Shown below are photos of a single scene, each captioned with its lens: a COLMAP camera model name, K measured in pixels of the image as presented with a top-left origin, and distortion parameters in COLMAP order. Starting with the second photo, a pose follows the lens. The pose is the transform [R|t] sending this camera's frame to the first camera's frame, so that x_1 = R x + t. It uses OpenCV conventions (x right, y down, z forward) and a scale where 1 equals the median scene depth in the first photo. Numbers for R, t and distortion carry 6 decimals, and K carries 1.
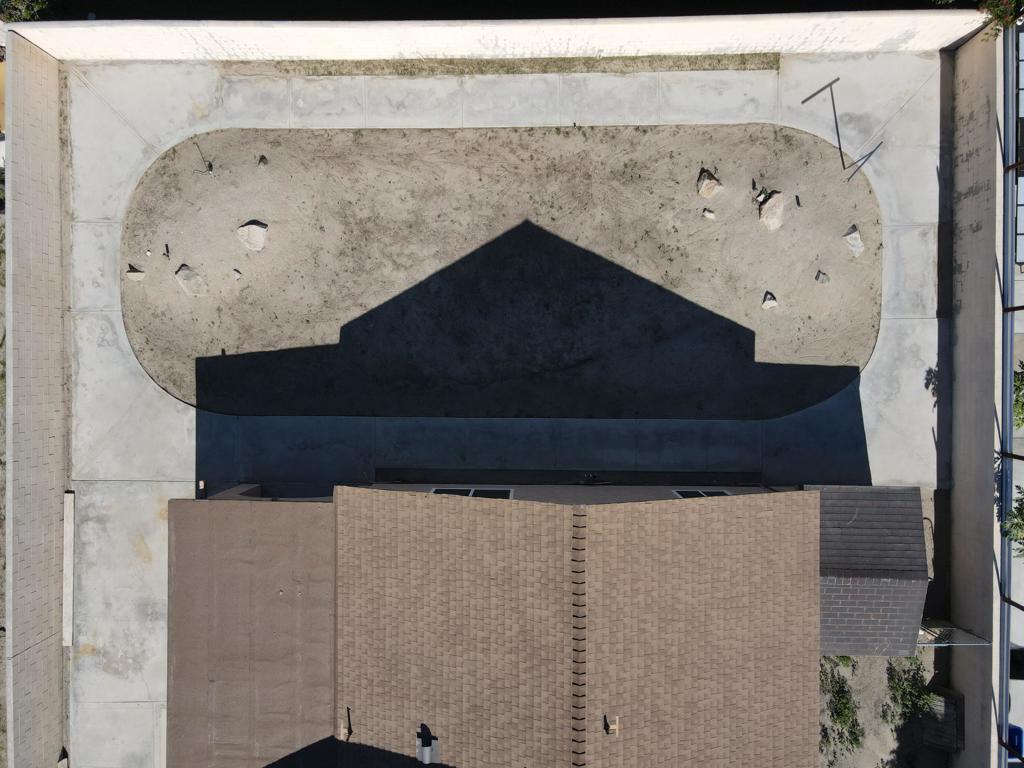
lens RADIAL K [[751.5, 0, 509.0], [0, 751.5, 384.4], [0, 0, 1]] dist [0.007997, 0.010723]
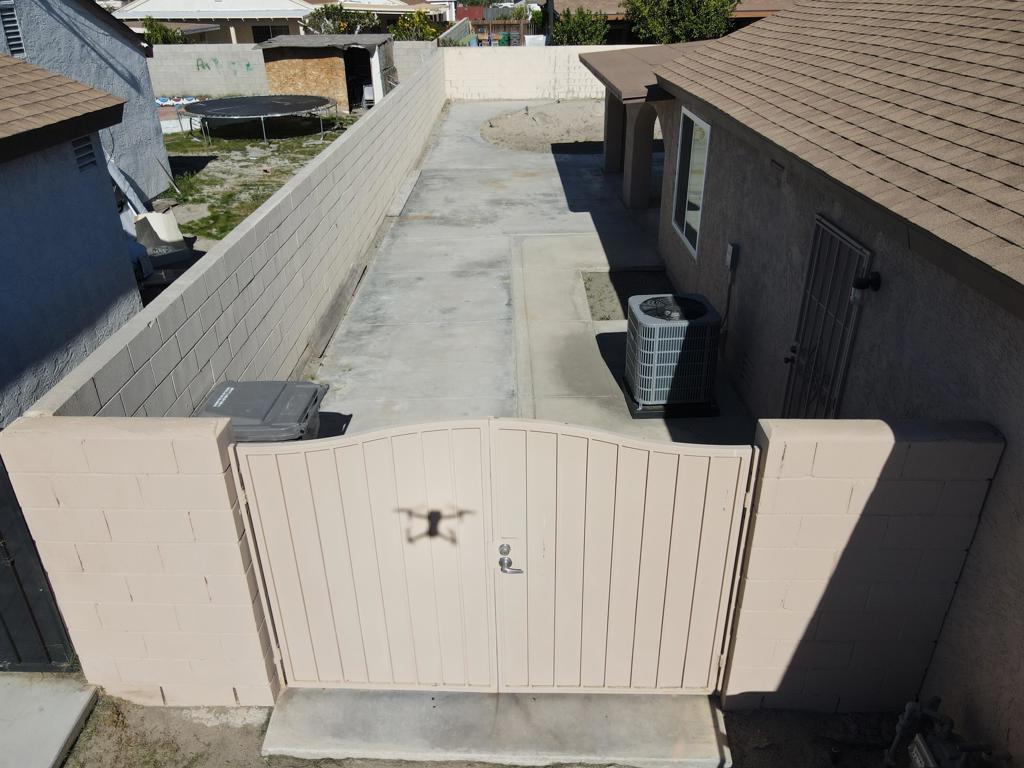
lens RADIAL K [[751.5, 0, 513.1], [0, 751.5, 385.6], [0, 0, 1]] dist [0.007997, 0.010723]
pose [[0.999796, 0.012487, 0.015878, -0.489680], [0.008387, 0.458464, -0.888674, 1.102337], [-0.018376, 0.888625, 0.458265, 0.832851]]
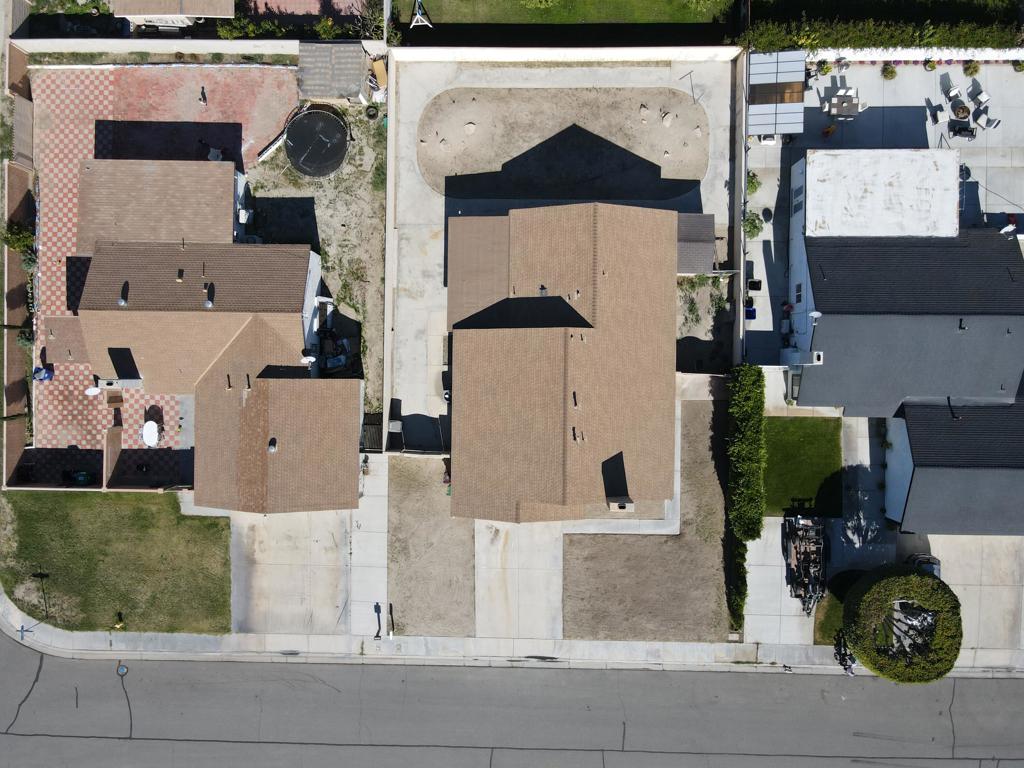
lens RADIAL K [[751.5, 0, 507.9], [0, 751.5, 387.8], [0, 0, 1]] dist [0.007997, 0.010723]
pose [[0.999946, 0.009687, 0.003856, -0.209385], [-0.009660, 0.999929, -0.006985, 0.720900], [-0.003923, 0.006948, 0.999968, -1.607931]]
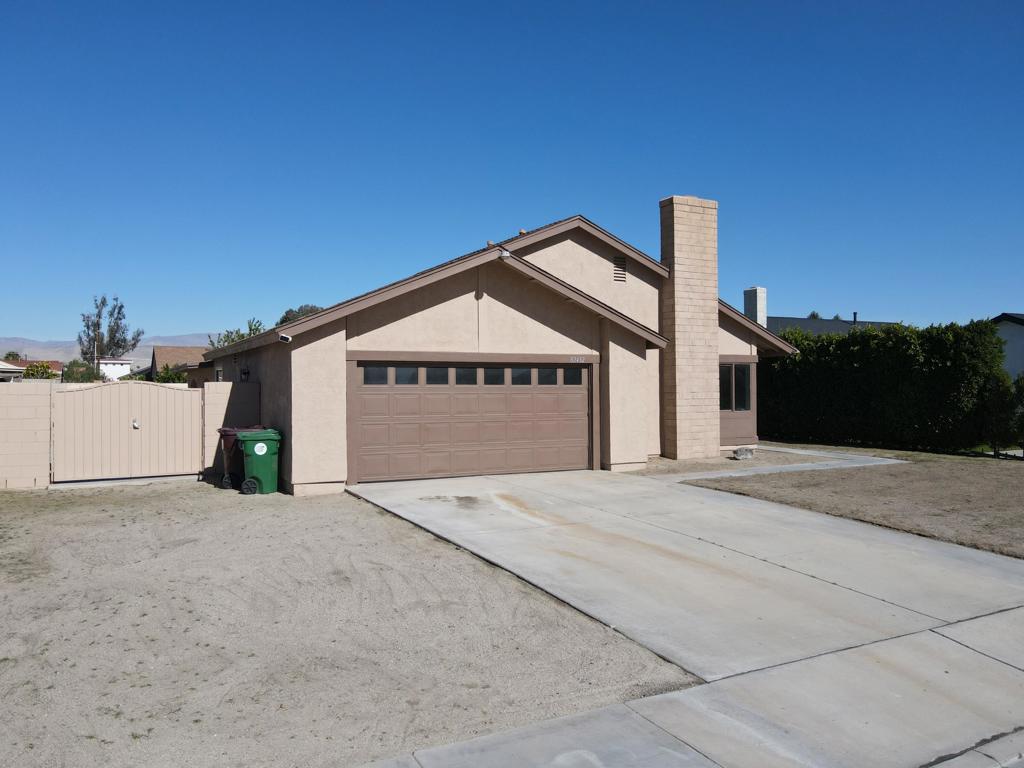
lens RADIAL K [[751.5, 0, 504.1], [0, 751.5, 381.4], [0, 0, 1]] dist [0.007997, 0.010723]
pose [[0.882472, 0.031280, 0.469323, -0.515364], [0.469693, -0.005321, -0.882814, 1.806146], [-0.025117, 0.999496, -0.019388, 0.945724]]
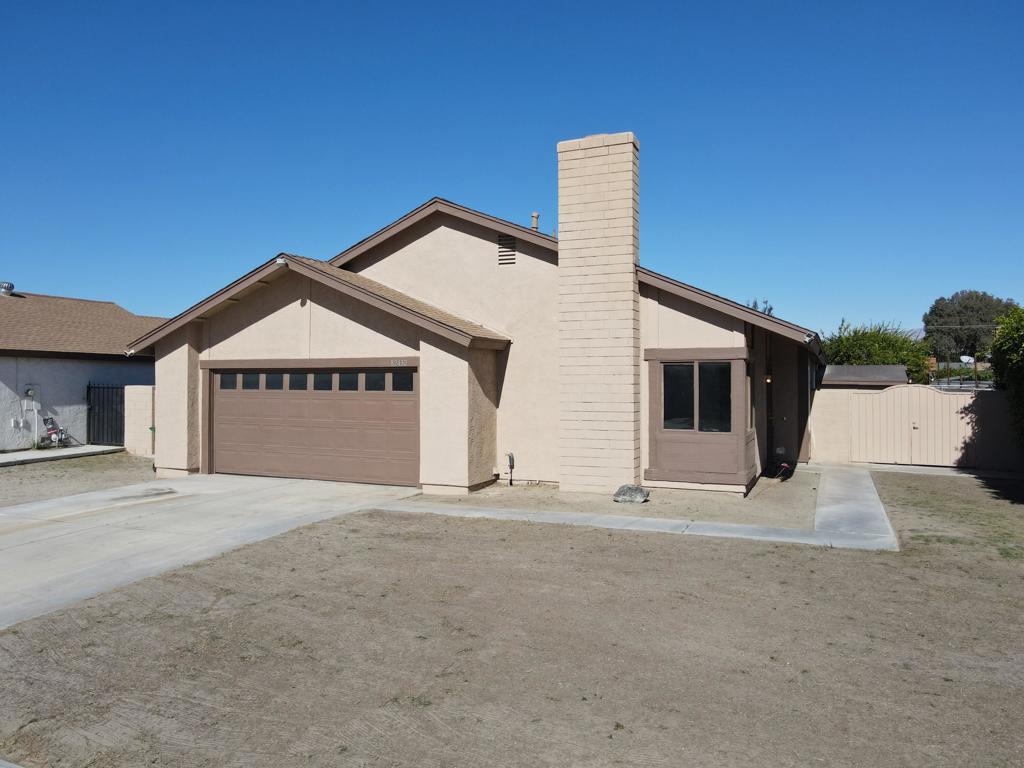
lens RADIAL K [[751.5, 0, 504.7], [0, 751.5, 379.5], [0, 0, 1]] dist [0.007997, 0.010723]
pose [[0.917448, 0.029897, -0.396731, 0.358642], [-0.396772, -0.004805, -0.917905, 1.750359], [-0.029349, 0.999541, 0.007455, 0.910428]]
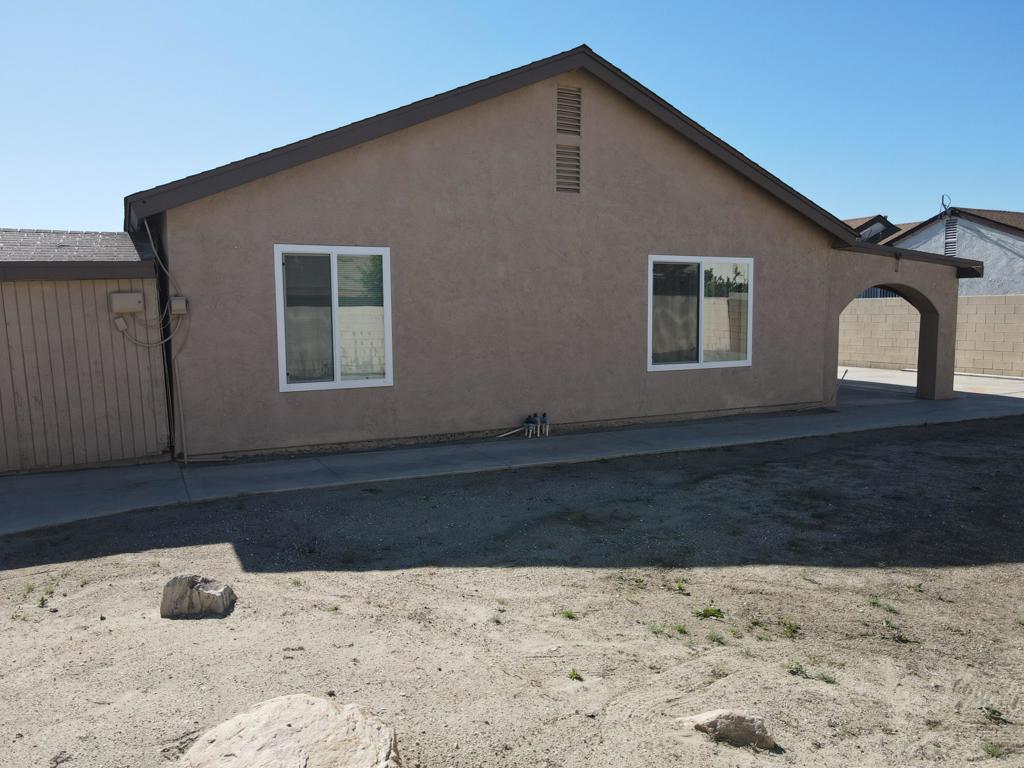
lens RADIAL K [[751.5, 0, 505.4], [0, 751.5, 376.7], [0, 0, 1]] dist [0.007997, 0.010723]
pose [[-0.892235, 0.077268, -0.444912, 0.354176], [-0.450070, -0.071885, 0.890095, -0.323029], [0.036793, 0.994416, 0.098914, 0.908257]]
